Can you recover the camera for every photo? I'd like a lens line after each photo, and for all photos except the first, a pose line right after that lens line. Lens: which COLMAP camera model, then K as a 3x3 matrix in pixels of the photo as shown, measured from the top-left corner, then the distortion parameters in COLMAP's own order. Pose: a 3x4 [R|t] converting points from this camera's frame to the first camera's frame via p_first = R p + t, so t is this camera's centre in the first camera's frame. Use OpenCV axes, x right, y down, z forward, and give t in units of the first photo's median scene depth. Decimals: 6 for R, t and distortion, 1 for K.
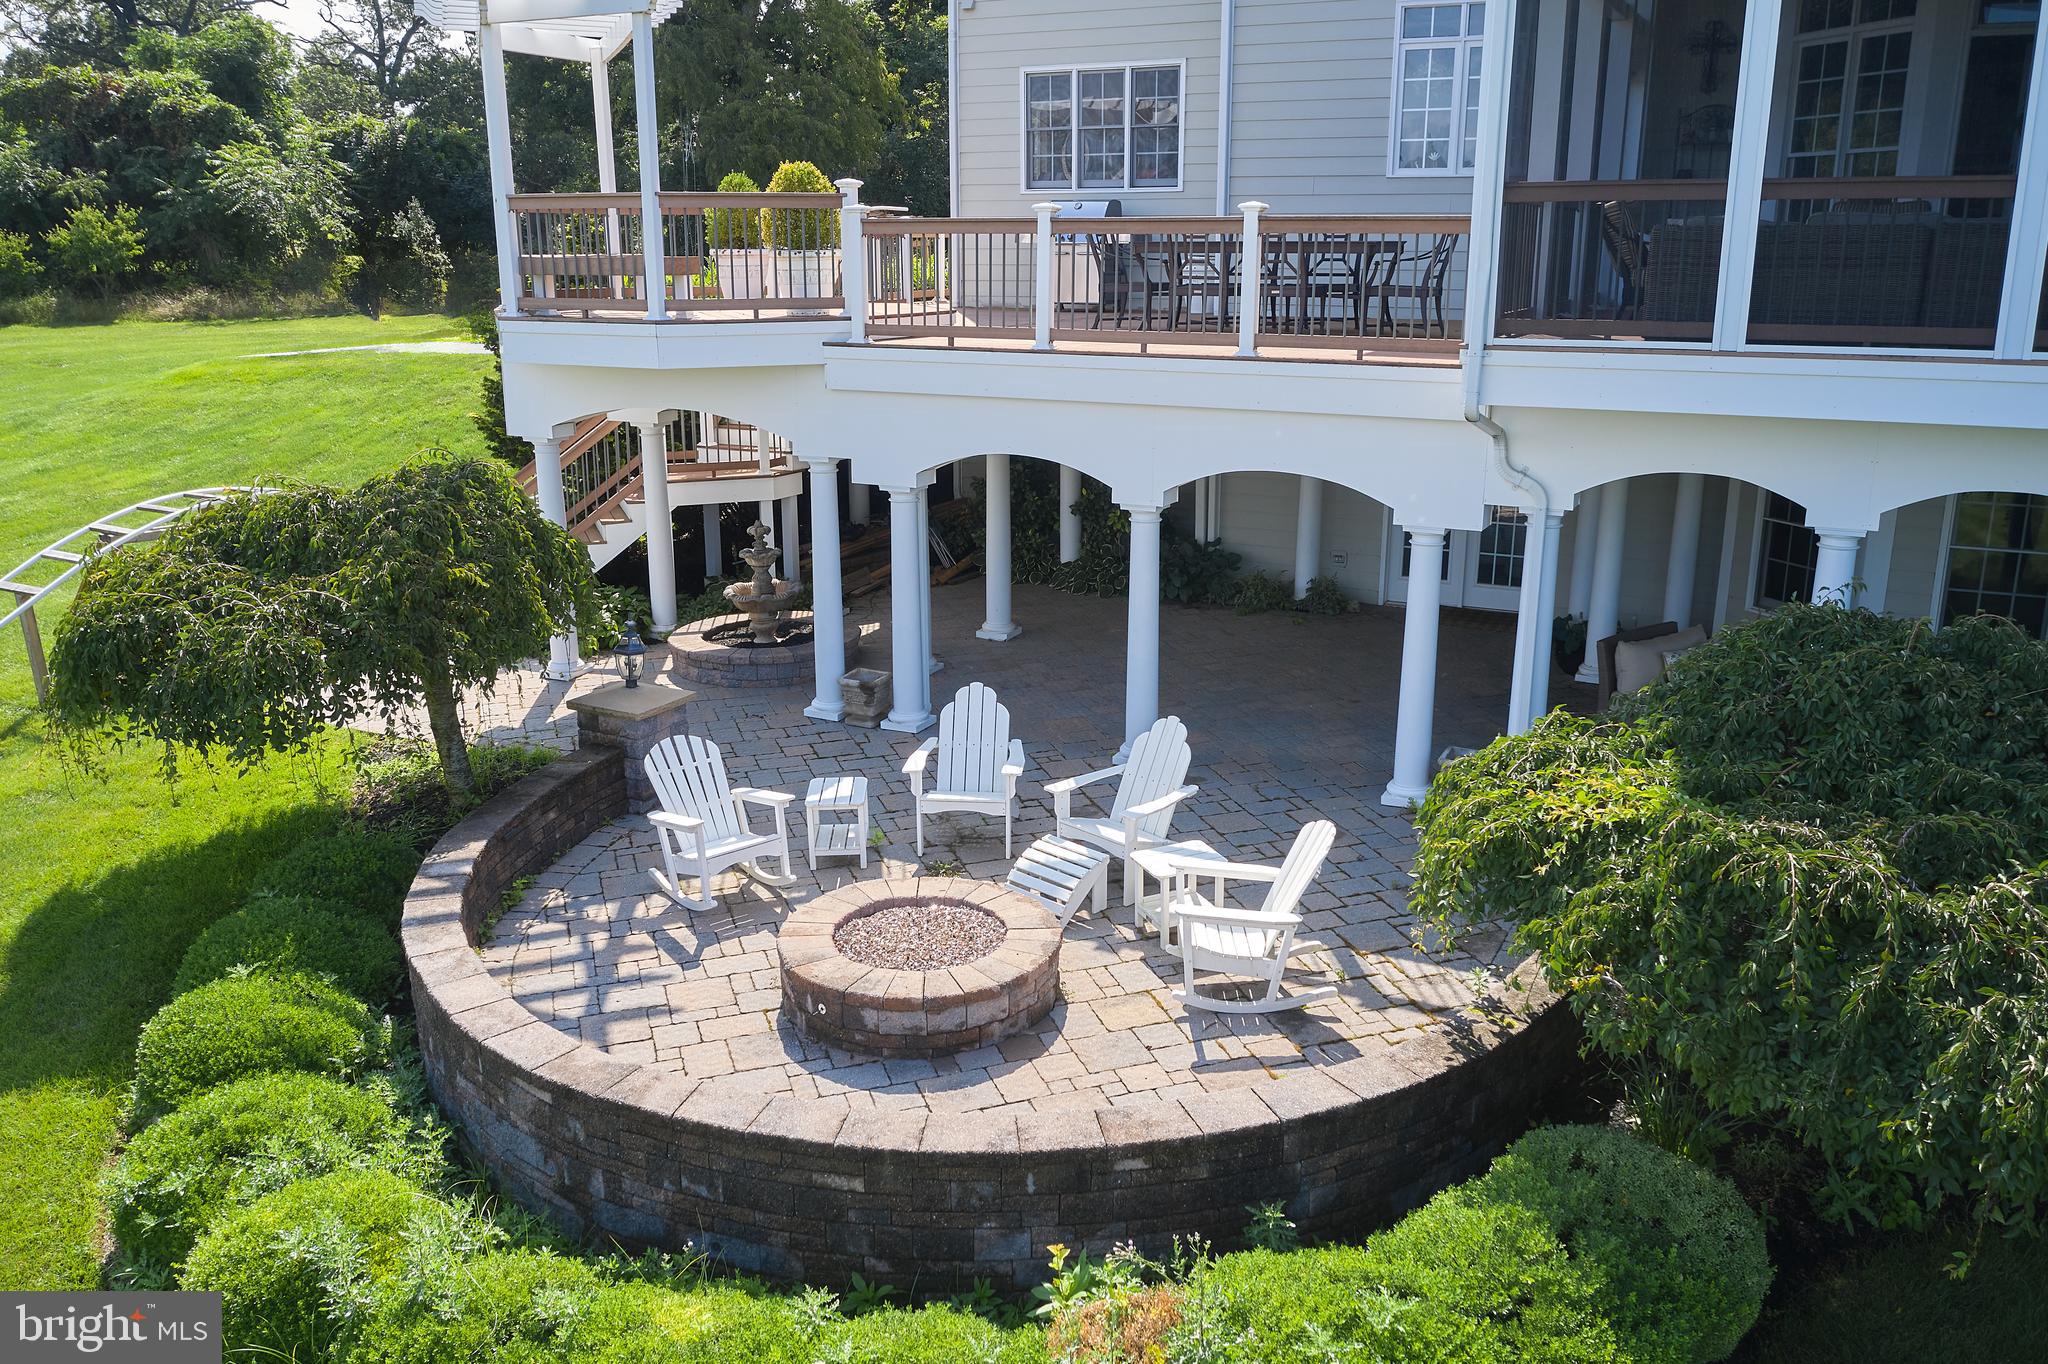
lens RADIAL K [[1611.9, 0, 1016.2], [0, 1611.9, 677.2], [0, 0, 1]] dist [-0.013630, 0.002545]
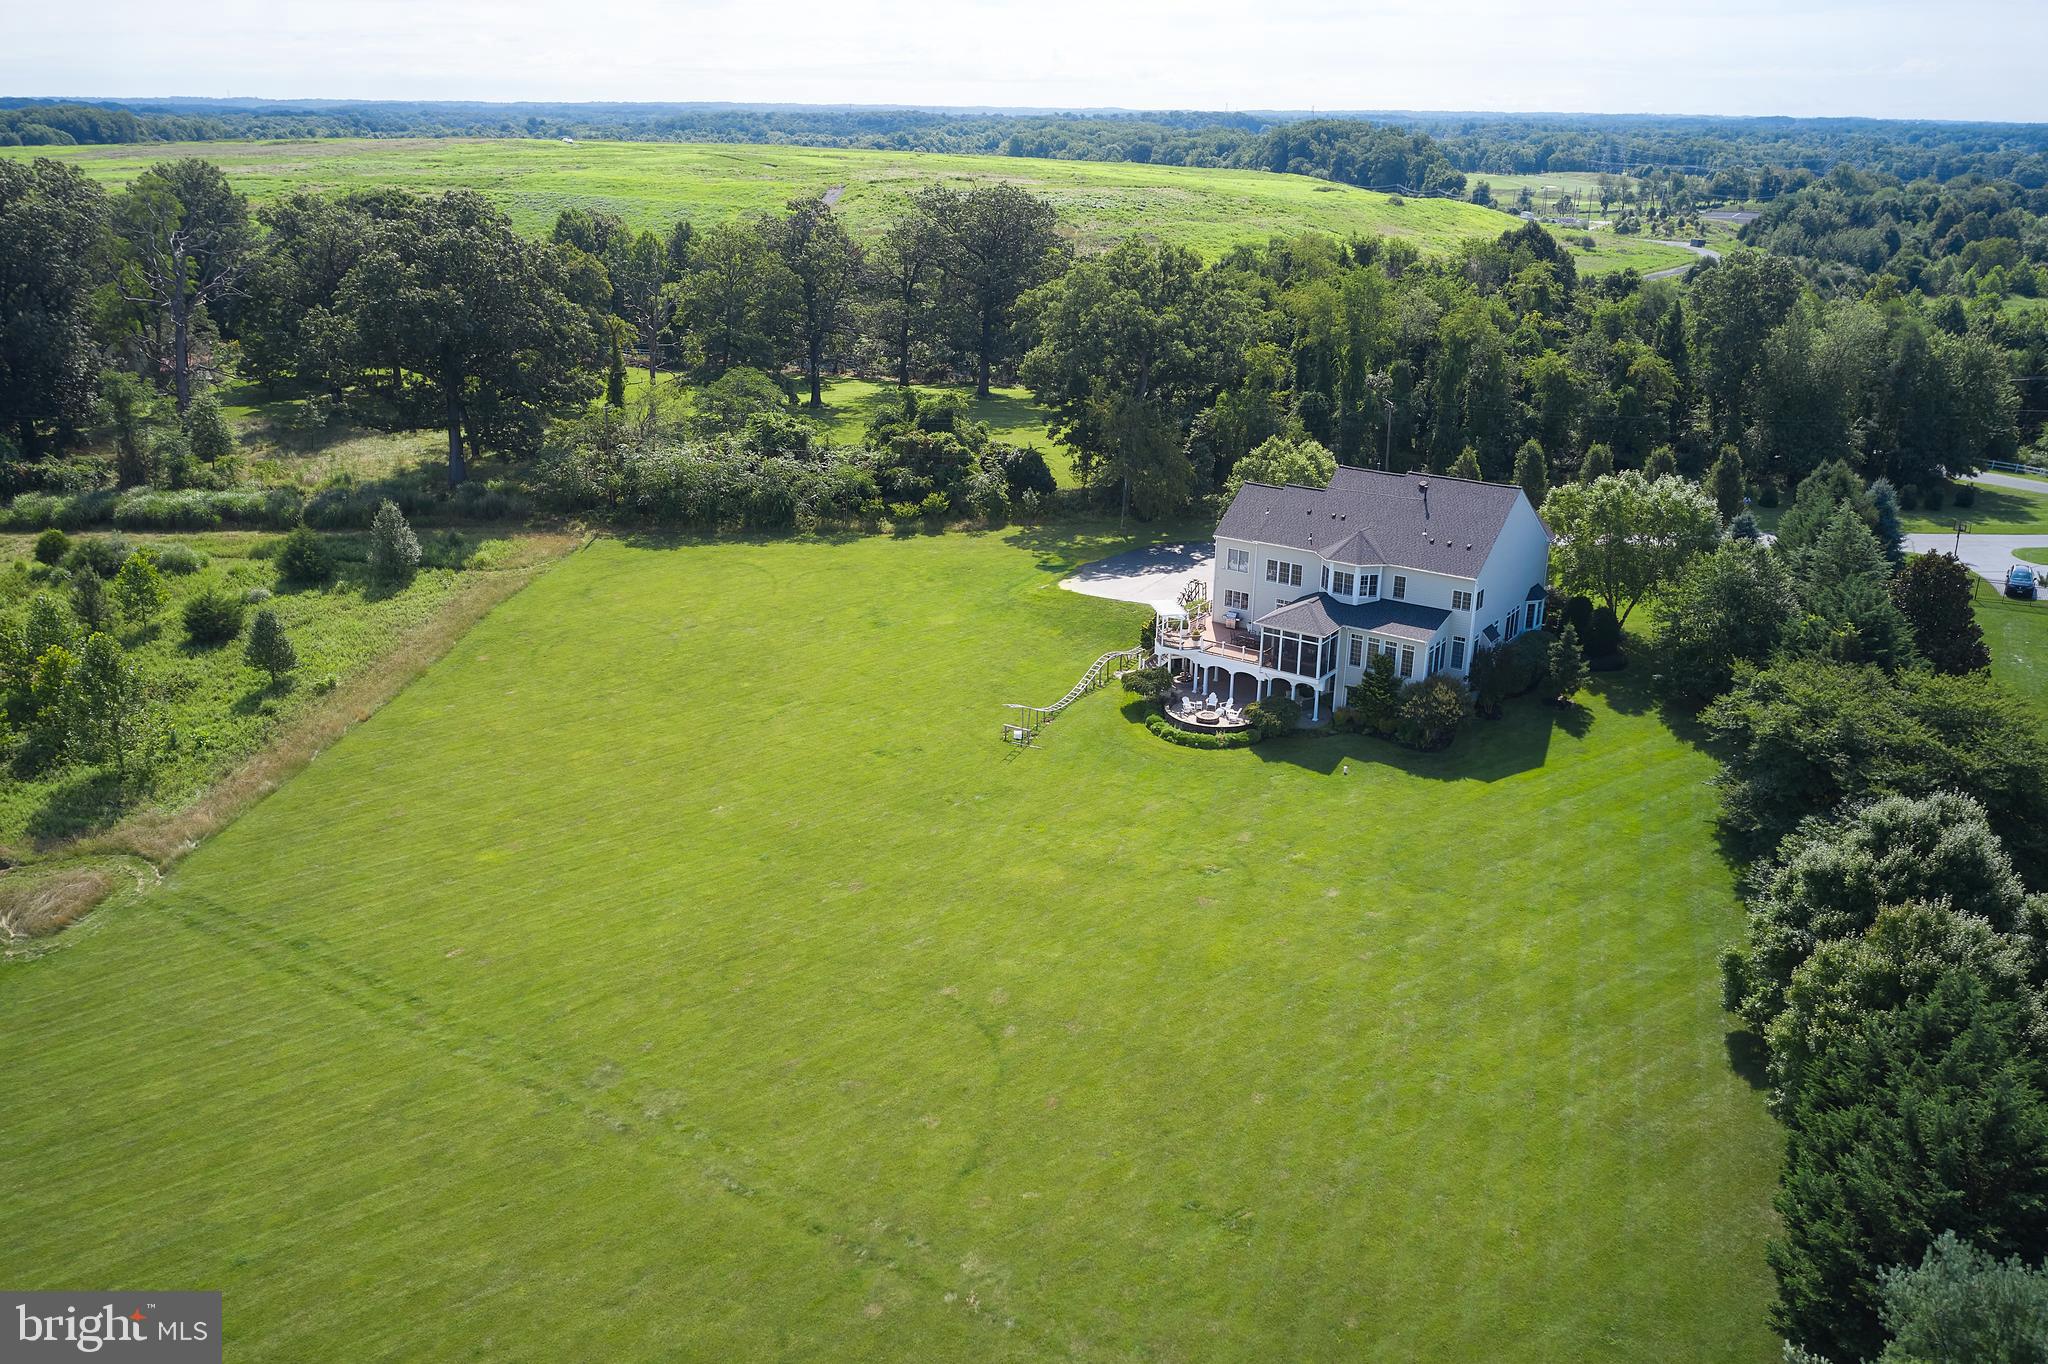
lens RADIAL K [[1611.9, 0, 1033.7], [0, 1611.9, 688.1], [0, 0, 1]] dist [-0.013630, 0.002545]
pose [[0.991014, 0.058724, -0.120176, 0.074131], [-0.048391, 0.995018, 0.087164, -0.863813], [0.124696, -0.080566, 0.988919, -9.267746]]
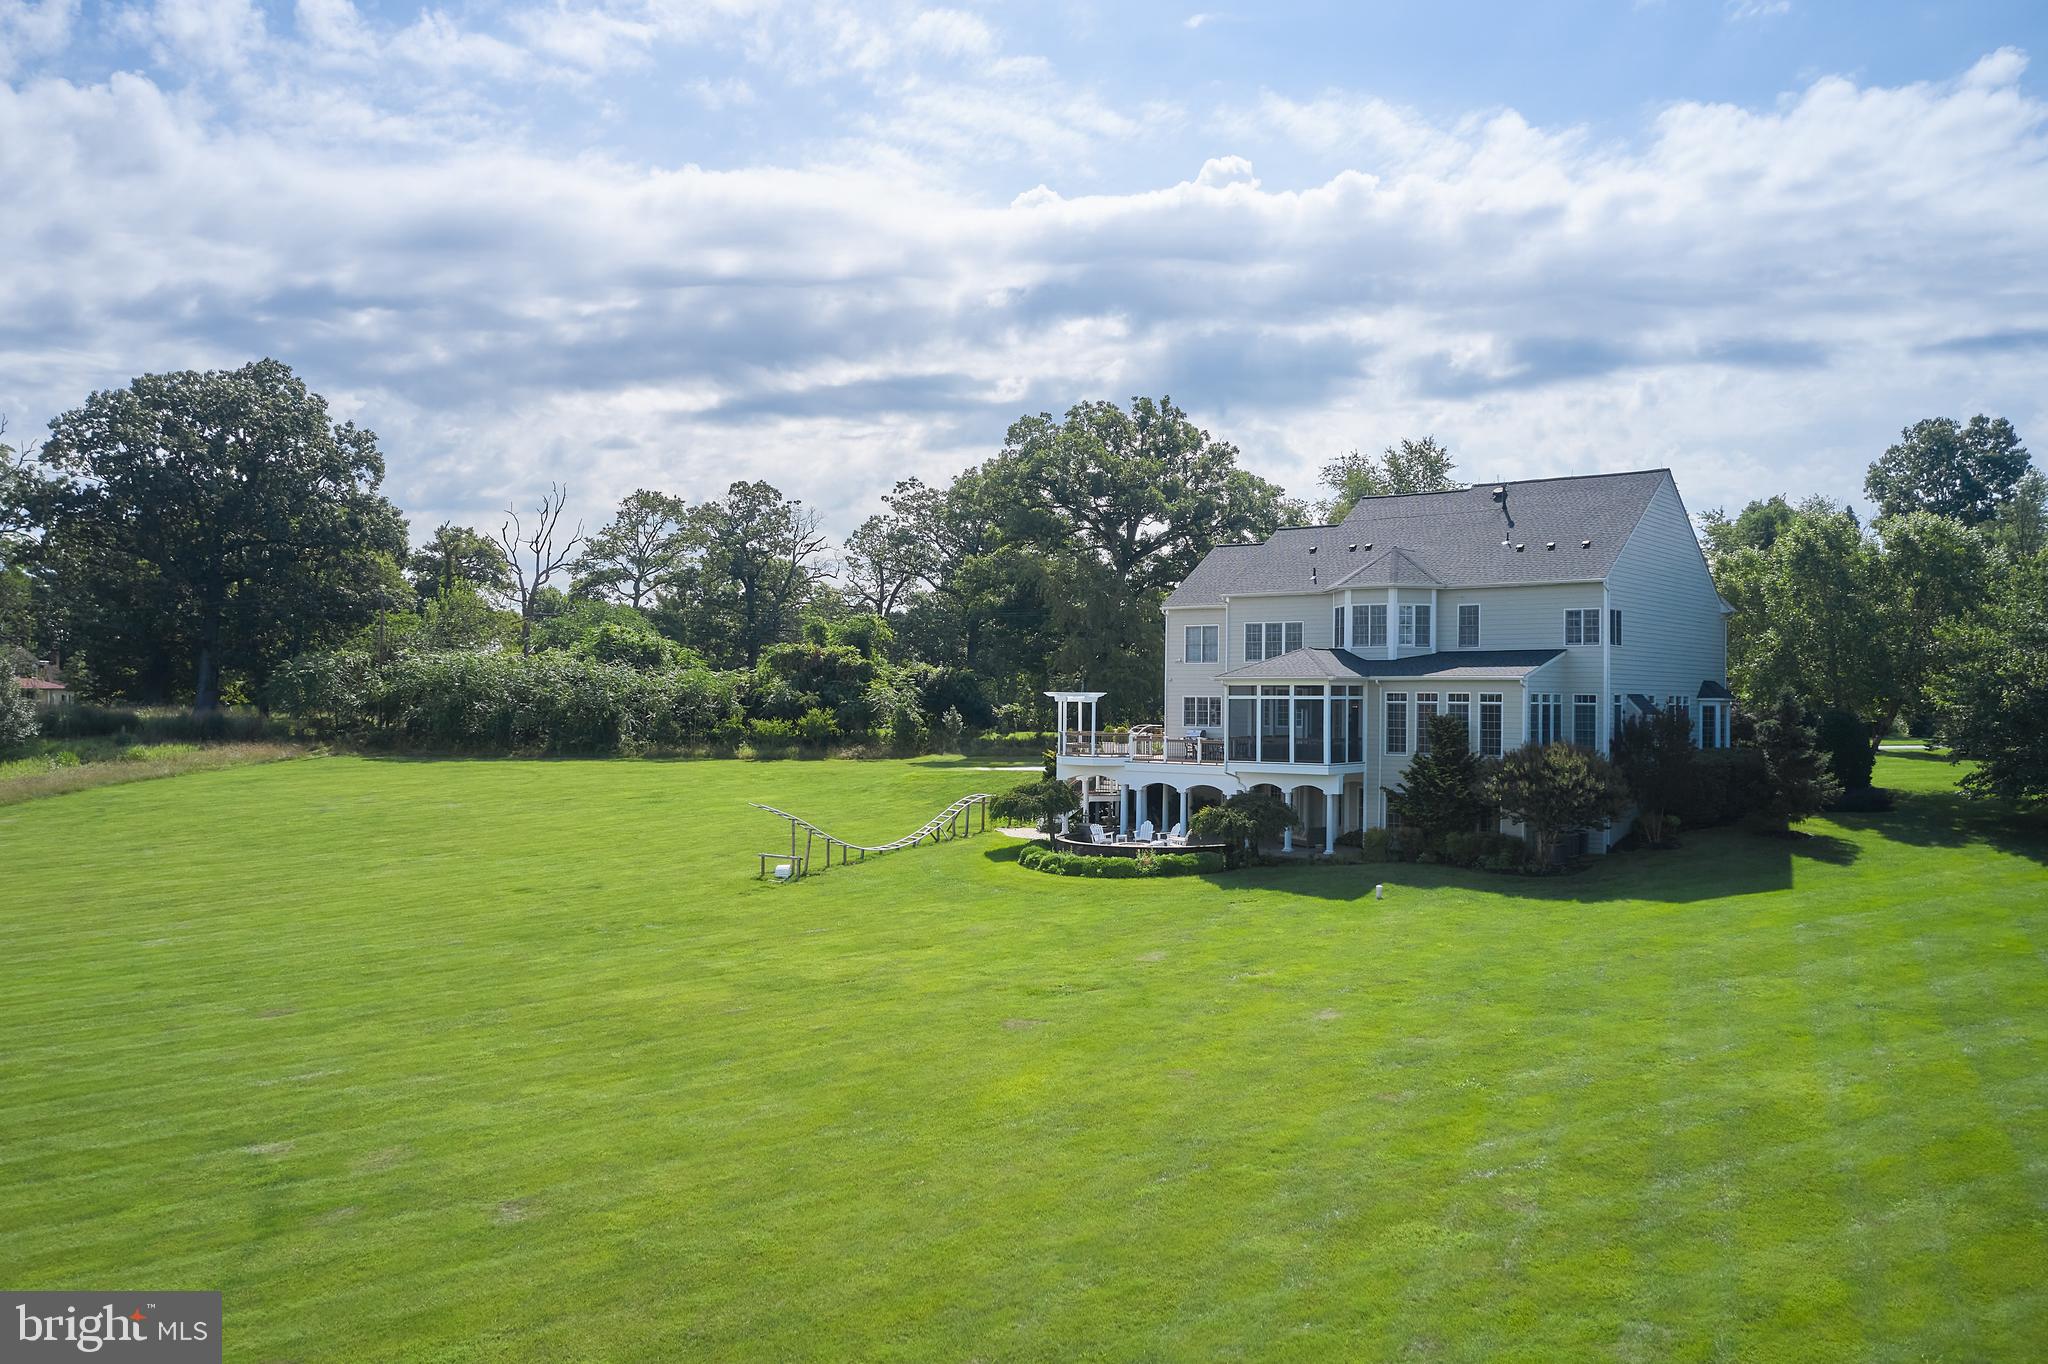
lens RADIAL K [[1611.9, 0, 1022.2], [0, 1611.9, 676.5], [0, 0, 1]] dist [-0.013630, 0.002545]
pose [[0.978143, 0.007824, -0.207788, 0.729732], [-0.065420, 0.960126, -0.271807, 1.106057], [0.197376, 0.279459, 0.939652, -4.616740]]
